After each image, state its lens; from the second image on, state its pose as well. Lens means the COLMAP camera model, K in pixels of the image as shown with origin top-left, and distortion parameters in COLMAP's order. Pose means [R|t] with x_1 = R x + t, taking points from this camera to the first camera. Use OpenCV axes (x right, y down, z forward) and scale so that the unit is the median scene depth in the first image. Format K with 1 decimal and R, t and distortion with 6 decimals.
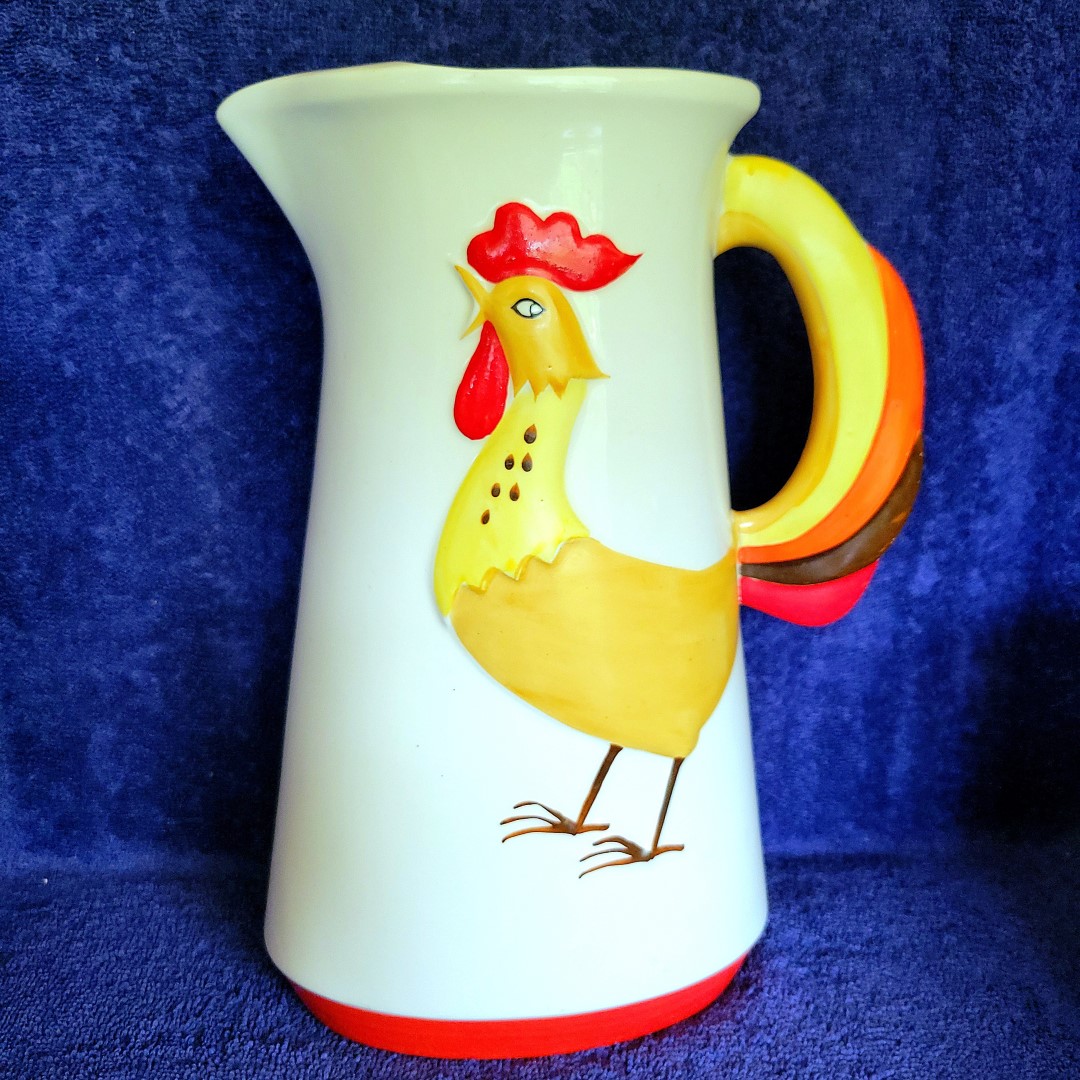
lens RADIAL K [[1142.5, 0, 558.7], [0, 1142.5, 557.1], [0, 0, 1]] dist [-0.002865, 0.000000]
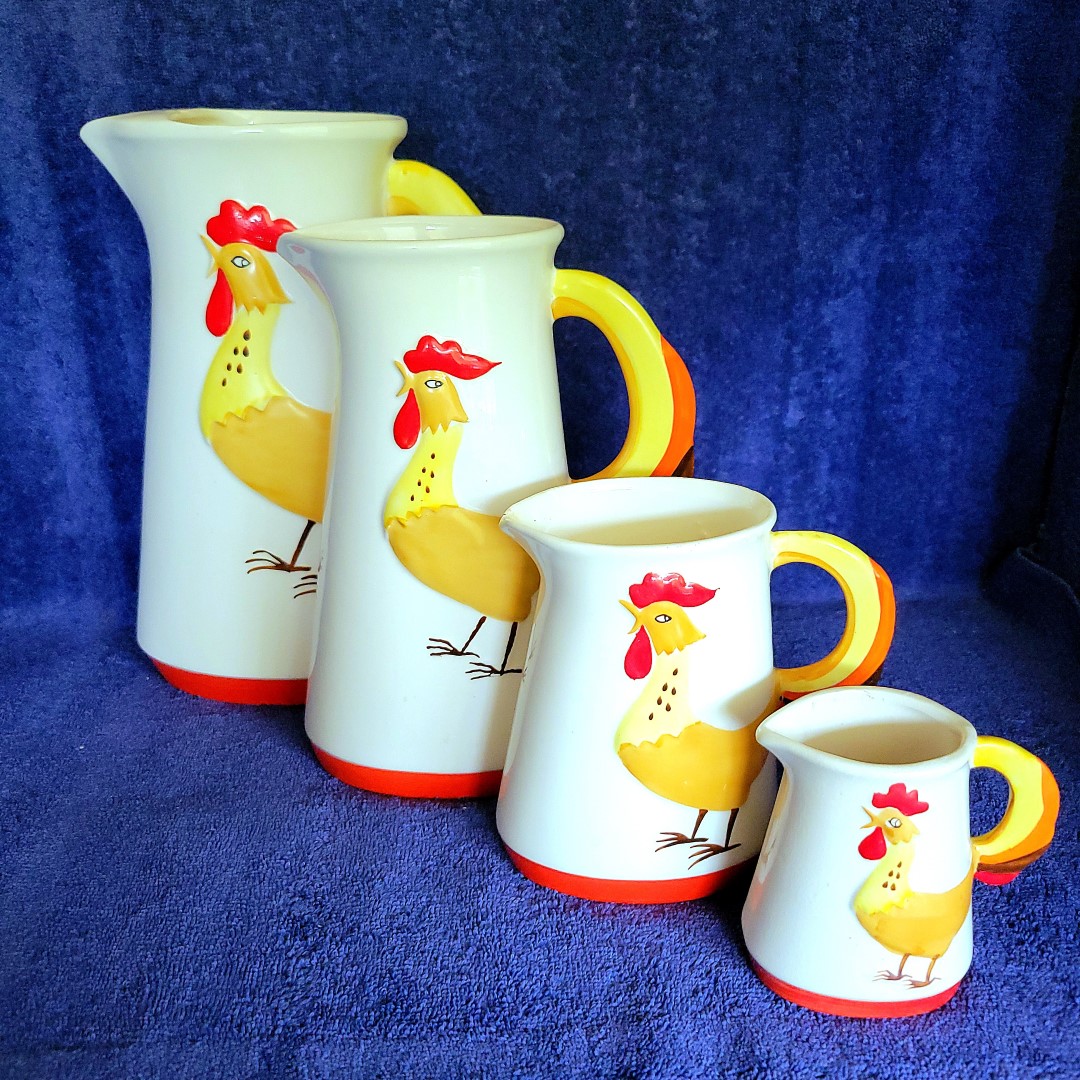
lens RADIAL K [[1142.5, 0, 542.7], [0, 1142.5, 569.1], [0, 0, 1]] dist [-0.002865, 0.000000]
pose [[0.998161, -0.006939, -0.060227, 0.084367], [0.014572, 0.991764, 0.127249, 0.023584], [0.058848, -0.127892, 0.990041, -0.569037]]
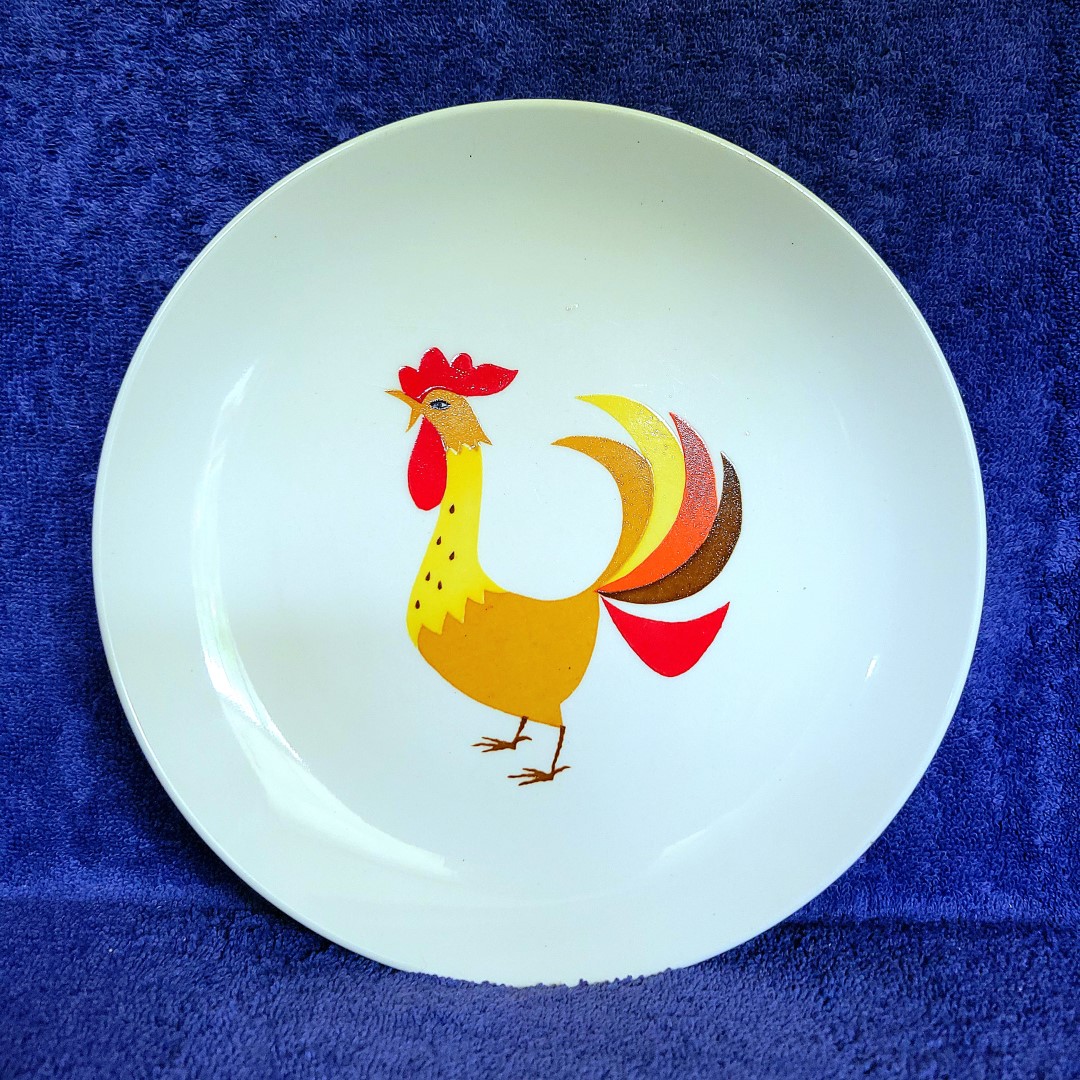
lens RADIAL K [[1123.6, 0, 538.0], [0, 1123.6, 536.0], [0, 0, 1]] dist [0.010628, 0.000000]
pose [[0.995402, 0.008426, -0.095411, 0.025033], [-0.029123, 0.975585, -0.217683, 0.204630], [0.091247, 0.219461, 0.971345, 0.199168]]
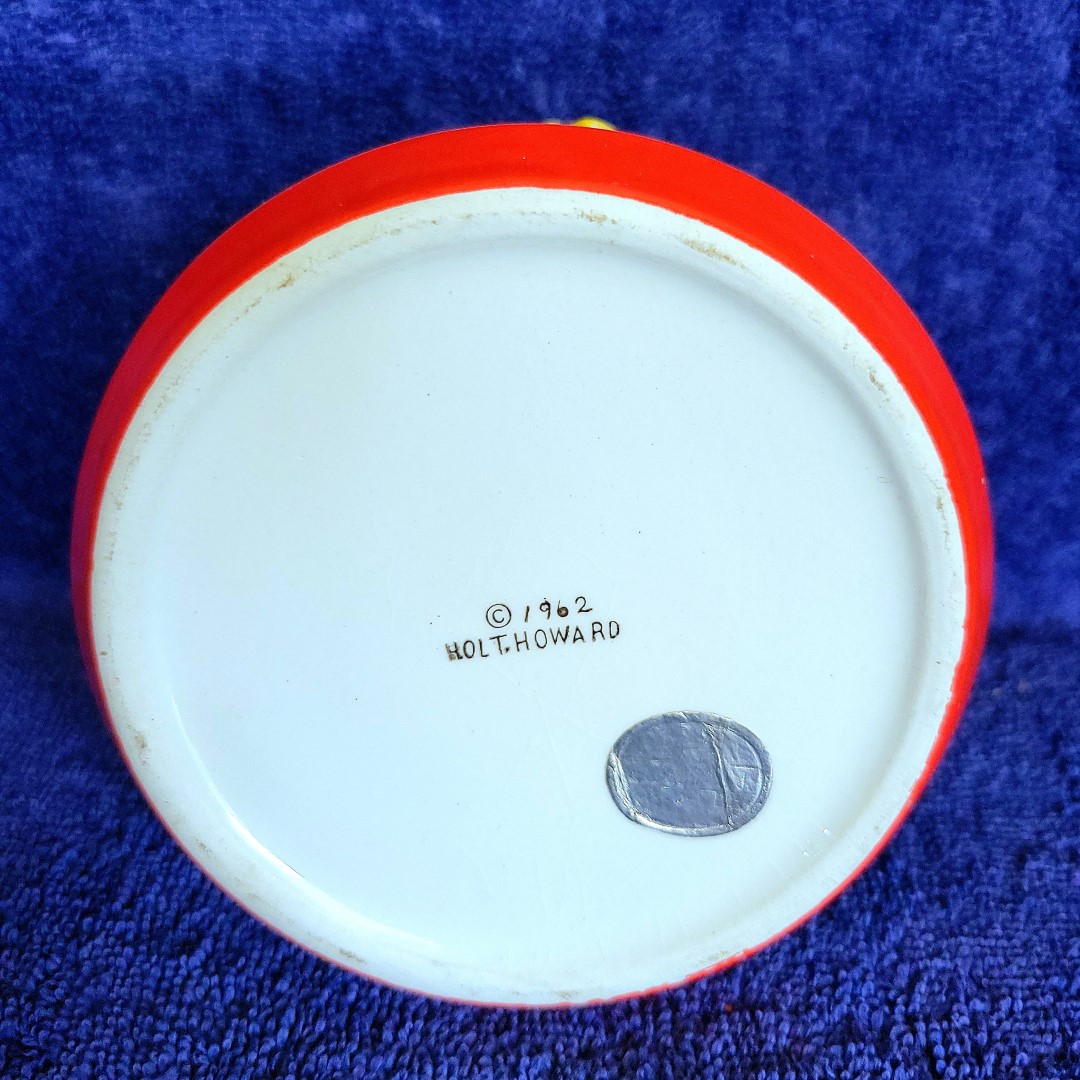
lens RADIAL K [[1142.5, 0, 552.5], [0, 1142.5, 526.6], [0, 0, 1]] dist [-0.002865, 0.000000]
pose [[0.998582, 0.032542, -0.042140, -0.068104], [-0.024851, 0.984845, 0.171650, 0.140905], [0.047087, -0.170359, 0.984256, 0.497261]]
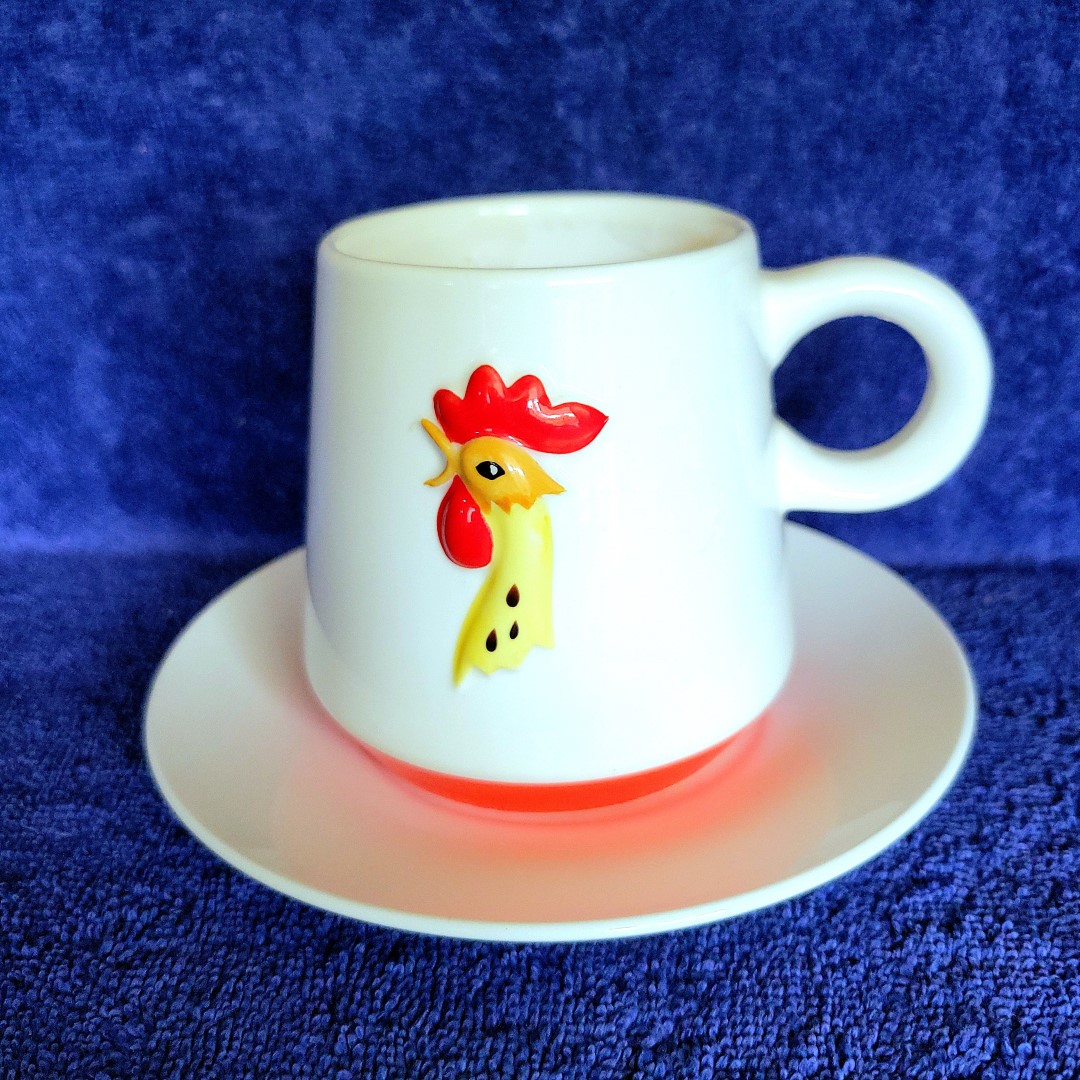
lens RADIAL K [[1142.5, 0, 533.6], [0, 1142.5, 531.4], [0, 0, 1]] dist [-0.002865, 0.000000]
pose [[0.989932, 0.019442, -0.140199, -0.029307], [-0.001906, 0.992263, 0.124142, 0.186257], [0.141527, -0.122625, 0.982310, 0.359551]]
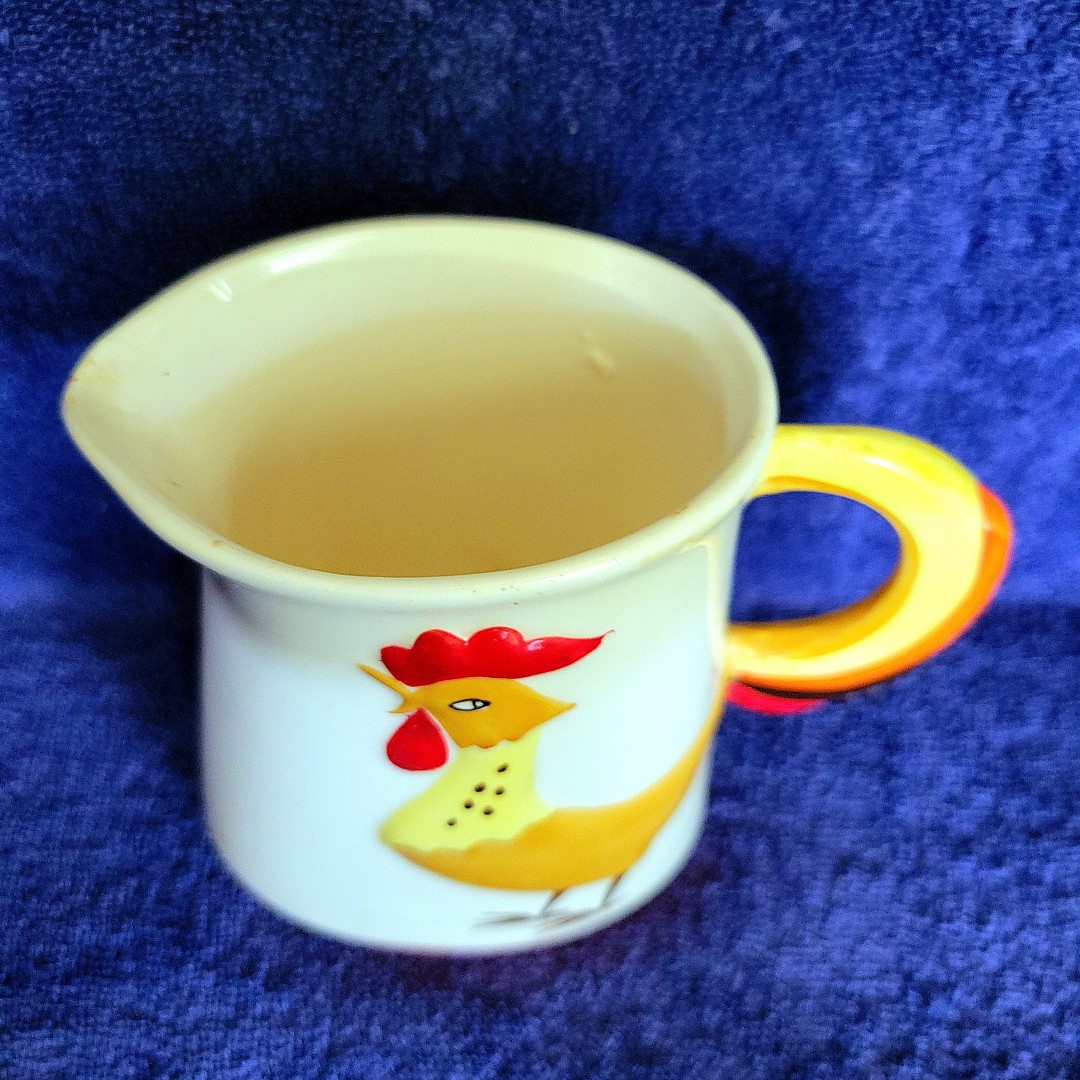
lens RADIAL K [[1142.5, 0, 552.8], [0, 1142.5, 542.1], [0, 0, 1]] dist [-0.002865, 0.000000]
pose [[0.999653, 0.023252, -0.012418, -0.050043], [-0.011224, 0.801708, 0.597610, -0.192217], [0.023851, -0.597263, 0.801691, 0.528256]]
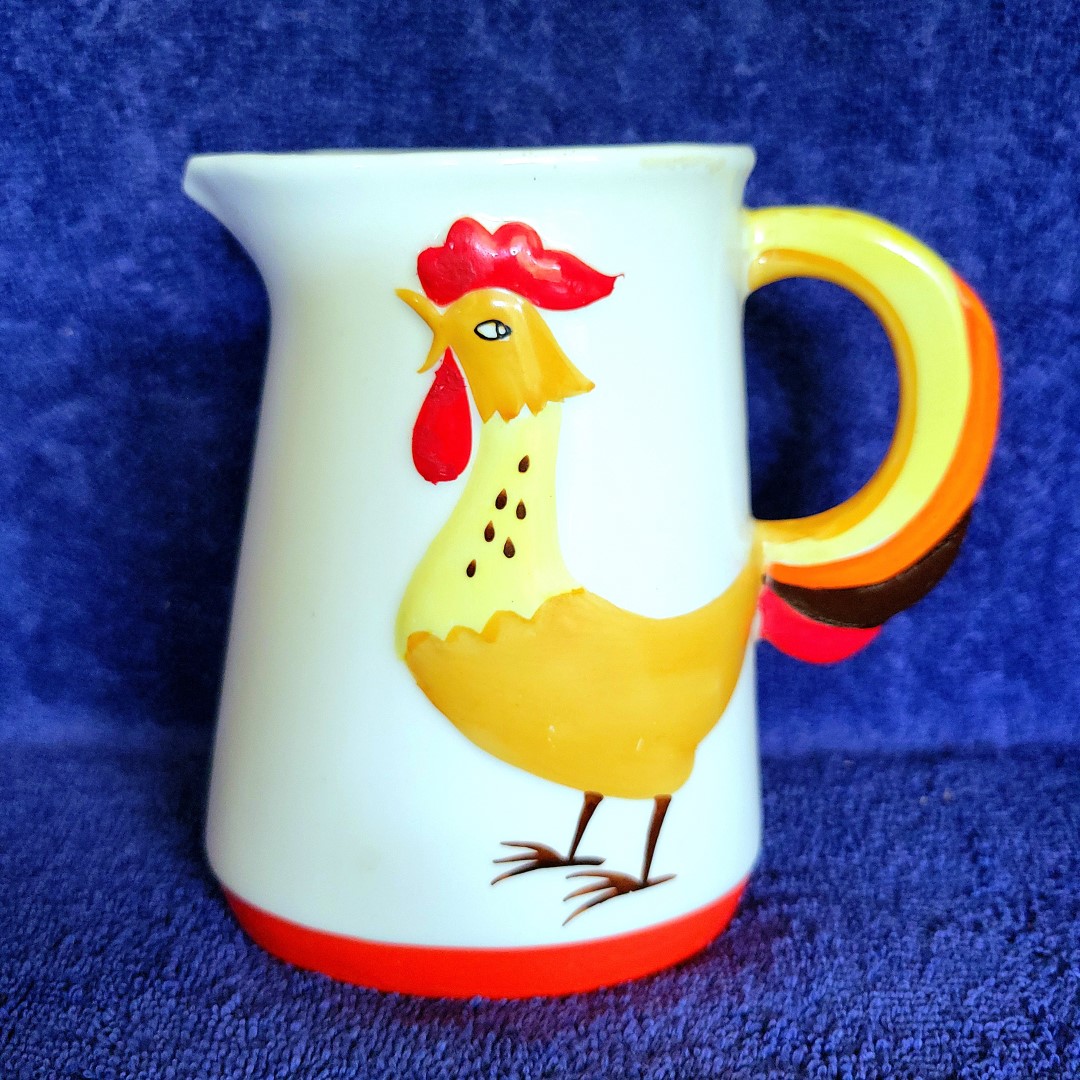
lens RADIAL K [[1142.5, 0, 540.6], [0, 1142.5, 537.9], [0, 0, 1]] dist [-0.002865, 0.000000]
pose [[0.995622, -0.001471, -0.093459, -0.024924], [0.001889, 0.999989, 0.004384, 0.161763], [0.093452, -0.004541, 0.995613, 0.385838]]
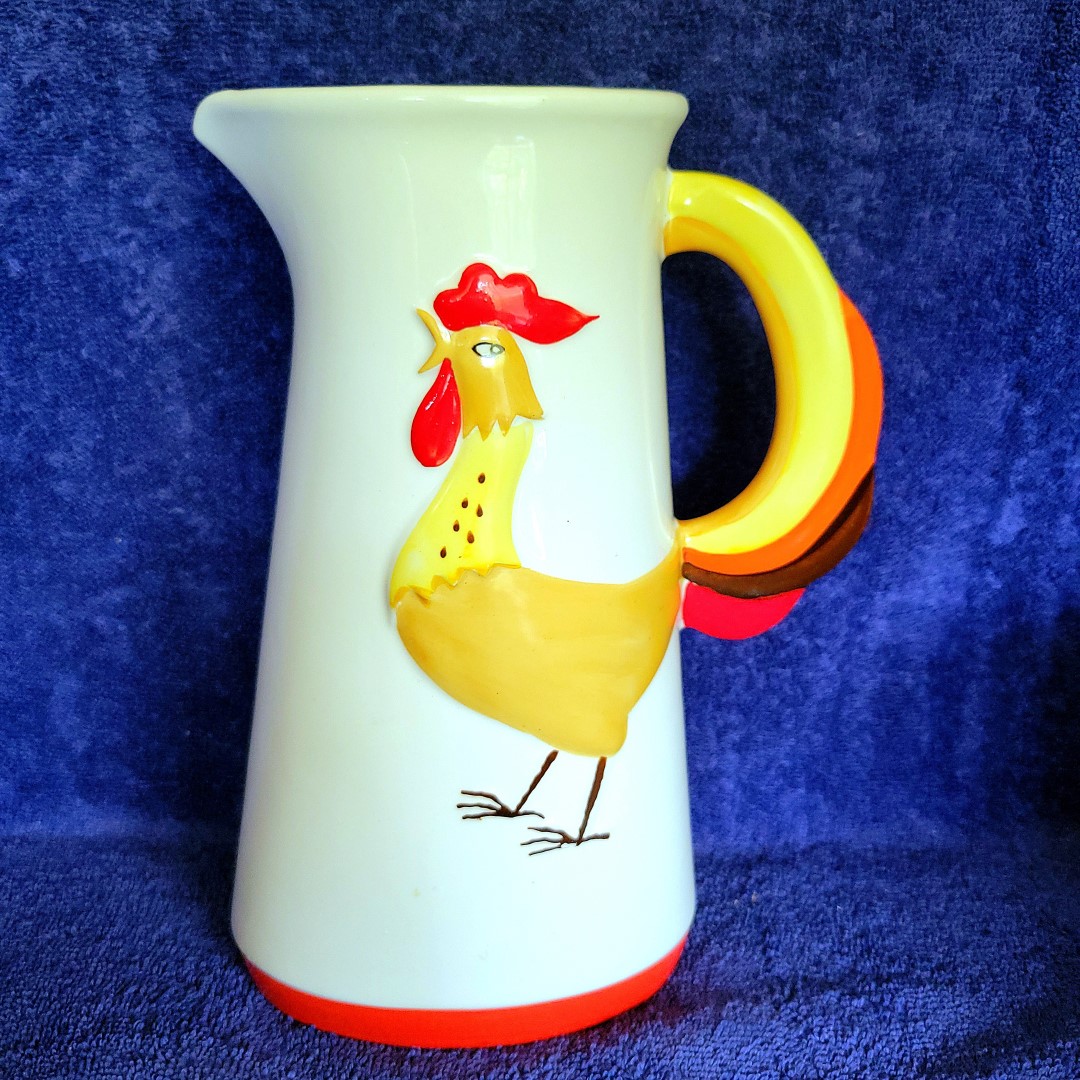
lens RADIAL K [[1142.5, 0, 550.1], [0, 1142.5, 553.4], [0, 0, 1]] dist [-0.002865, 0.000000]
pose [[0.999034, 0.017837, -0.040158, 0.012504], [-0.015733, 0.998518, 0.052107, -0.001182], [0.041028, -0.051425, 0.997834, 0.143646]]
